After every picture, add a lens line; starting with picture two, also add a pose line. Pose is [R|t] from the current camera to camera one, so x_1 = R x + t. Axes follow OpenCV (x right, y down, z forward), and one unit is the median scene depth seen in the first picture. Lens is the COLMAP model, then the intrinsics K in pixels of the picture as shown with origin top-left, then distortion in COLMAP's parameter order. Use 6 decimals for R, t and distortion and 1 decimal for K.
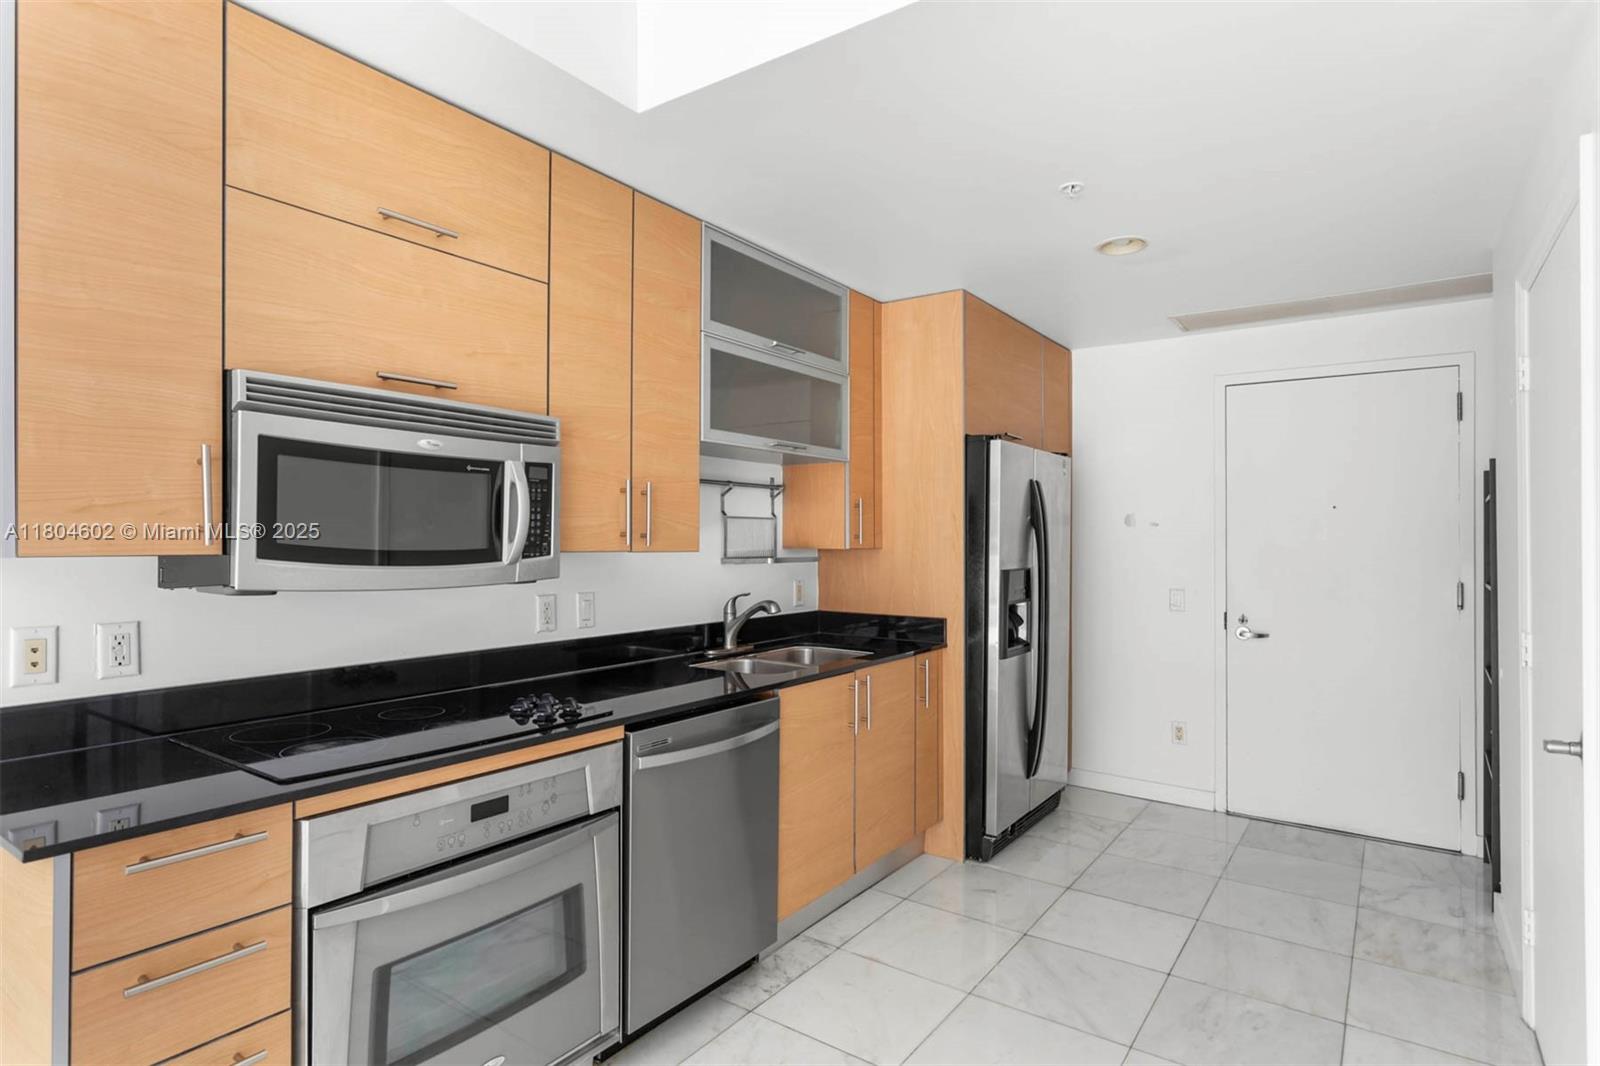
lens RADIAL K [[844.2, 0, 800.0], [0, 844.2, 533.0], [0, 0, 1]] dist [-0.002900, -0.000574]
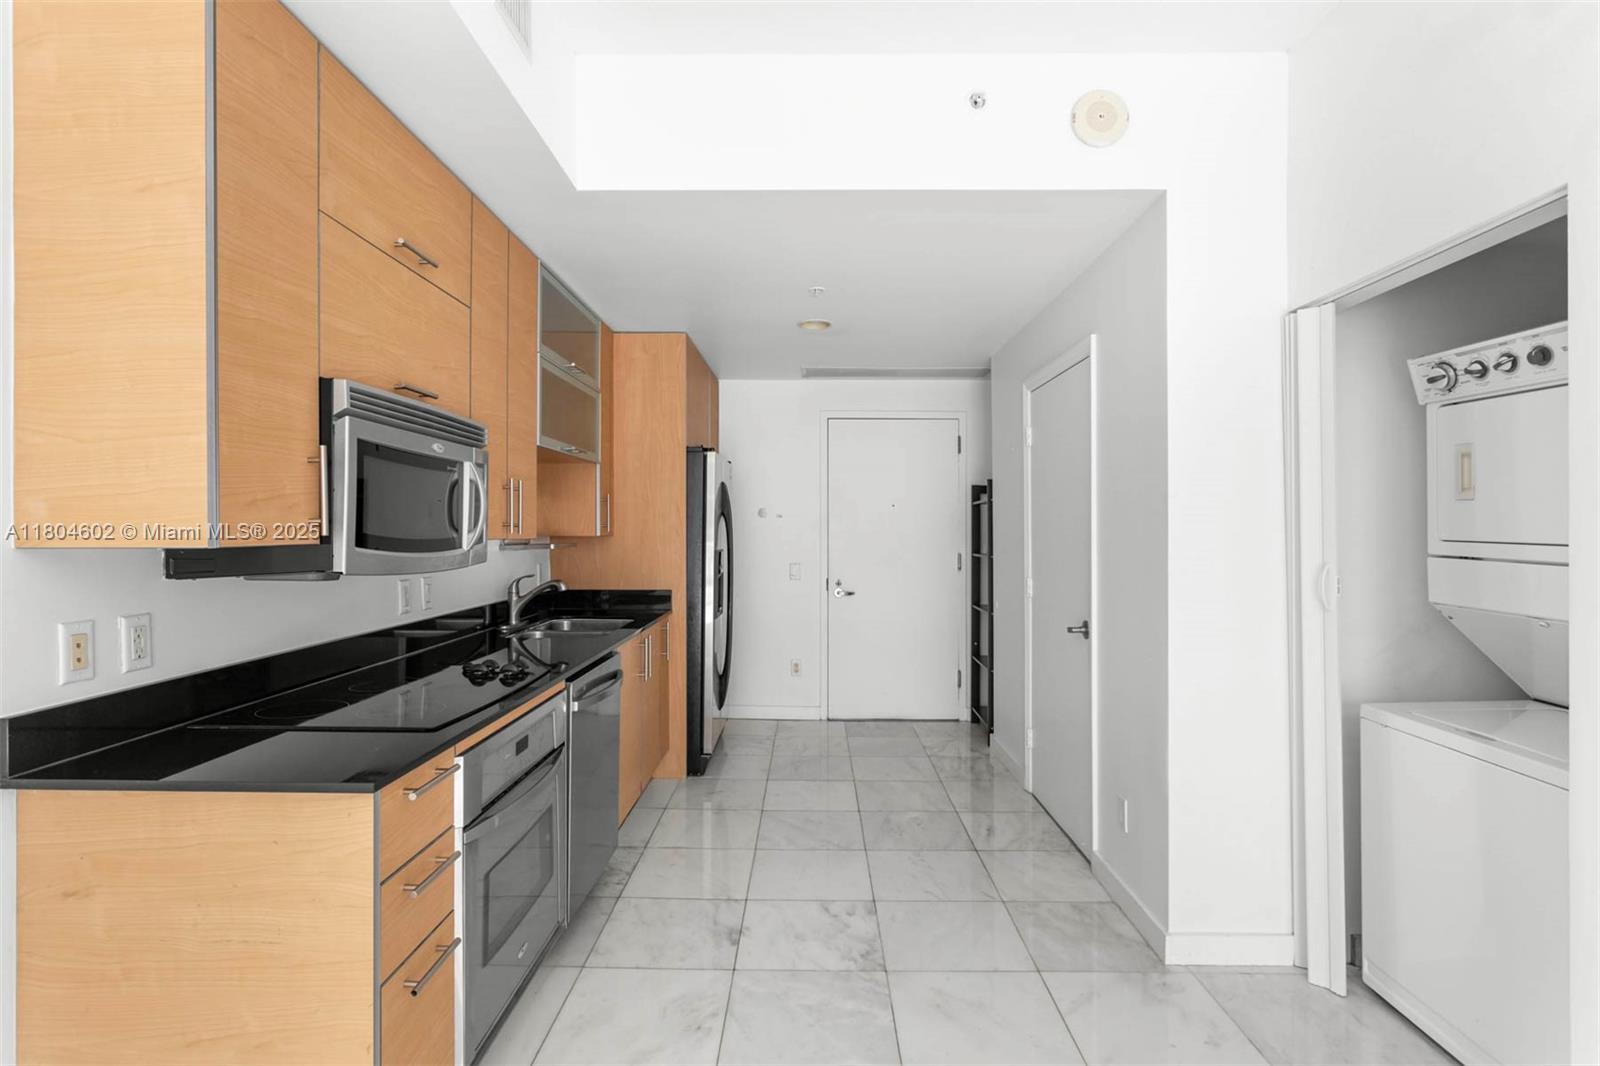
lens RADIAL K [[803.4, 0, 805.2], [0, 803.4, 527.5], [0, 0, 1]] dist [-0.001068, -0.000006]
pose [[0.824041, -0.002216, 0.566526, -0.354088], [-0.002498, 0.999968, 0.007546, -0.002548], [-0.566525, -0.007634, 0.824009, -0.110115]]
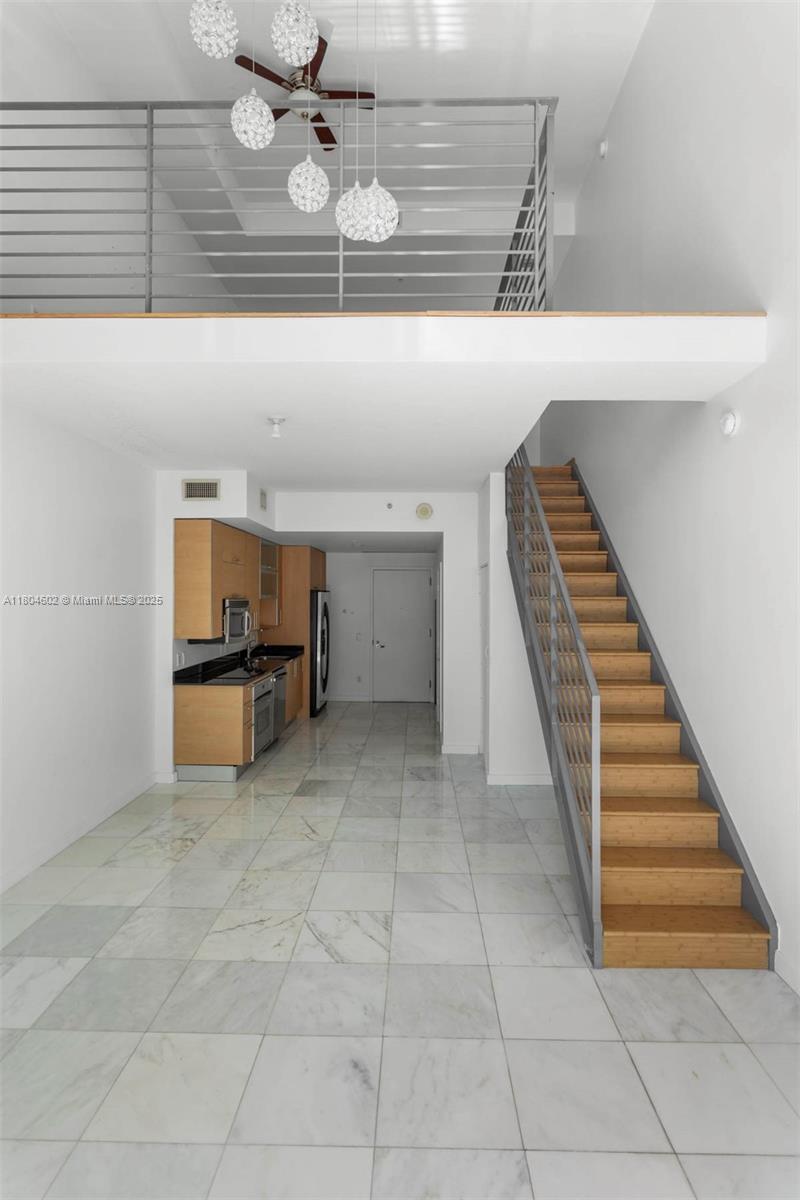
lens RADIAL K [[591.9, 0, 400.0], [0, 591.9, 600.0], [0, 0, 1]] dist [-0.016398, 0.006921]
pose [[0.832450, -0.005826, 0.554070, -0.814831], [-0.002937, 0.999884, 0.014927, -0.114342], [-0.554093, -0.014053, 0.832336, -1.157071]]
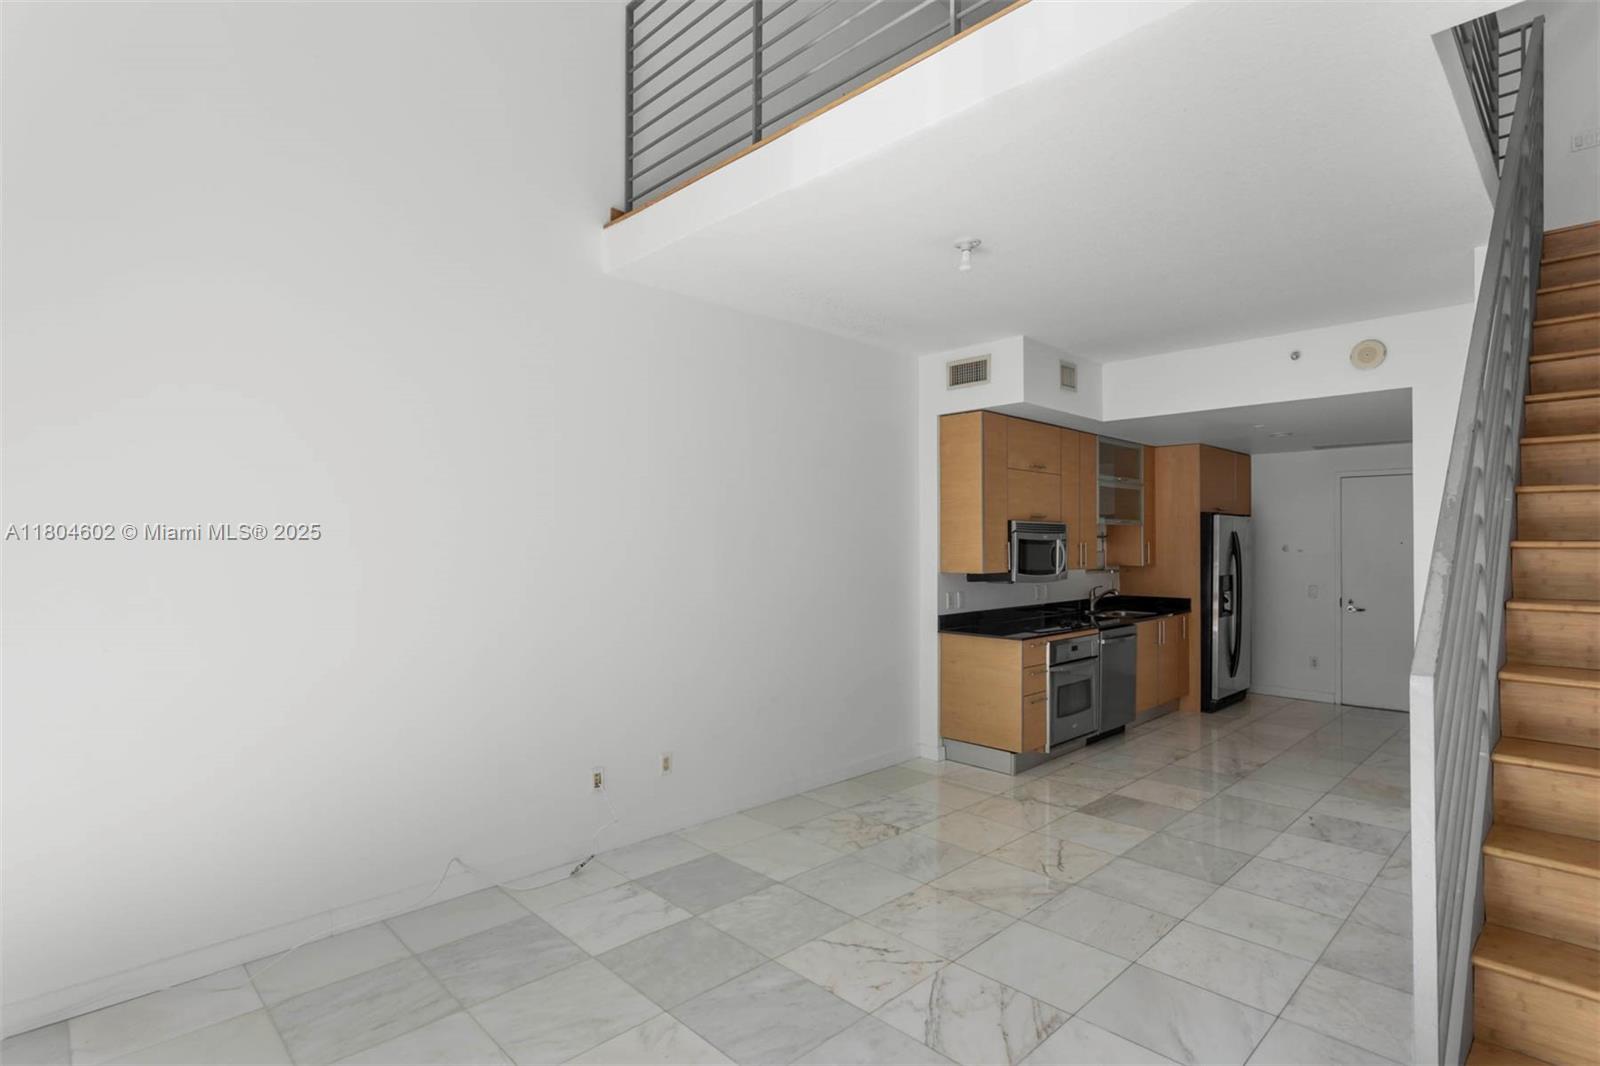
lens RADIAL K [[789.3, 0, 801.5], [0, 789.3, 541.2], [0, 0, 1]] dist [-0.016398, 0.006921]
pose [[0.983014, -0.005874, -0.183437, -0.436252], [0.006731, 0.999969, 0.004053, -0.058772], [0.183408, -0.005219, 0.983023, -1.149279]]
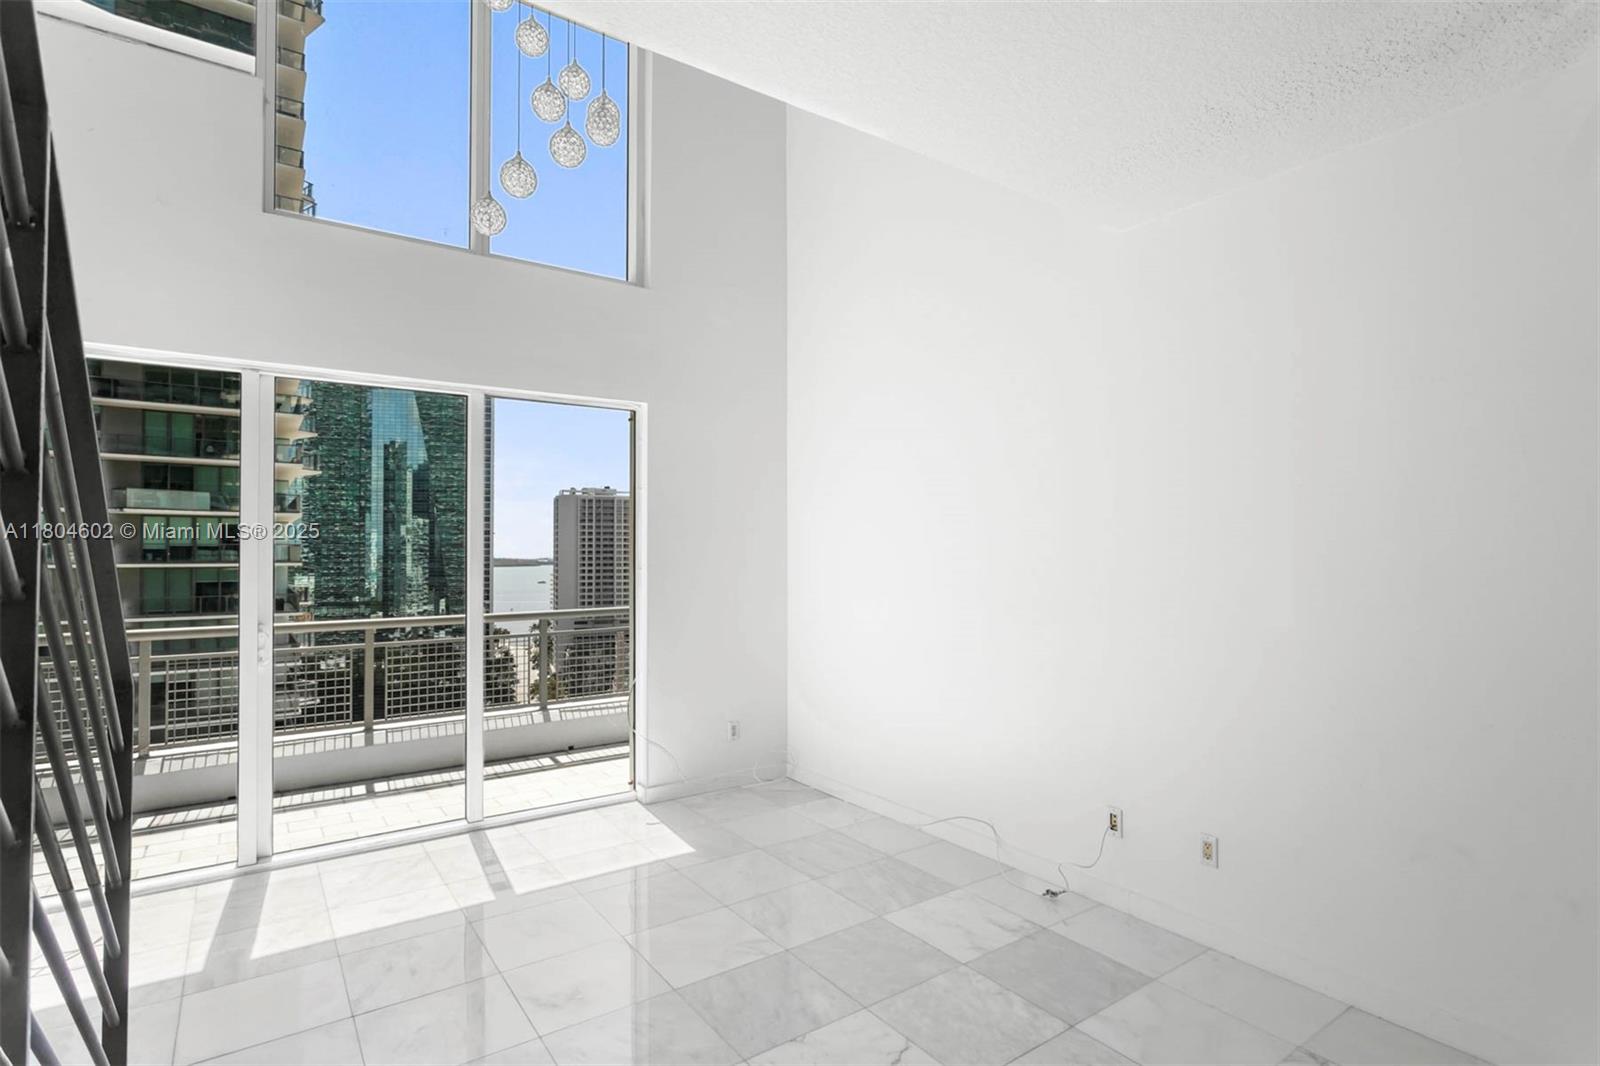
lens RADIAL K [[789.3, 0, 801.5], [0, 789.3, 541.2], [0, 0, 1]] dist [-0.016398, 0.006921]
pose [[-0.332236, -0.016850, -0.943046, 0.103373], [0.009862, 0.999724, -0.021337, -0.045902], [0.943145, -0.016389, -0.331978, -0.166507]]
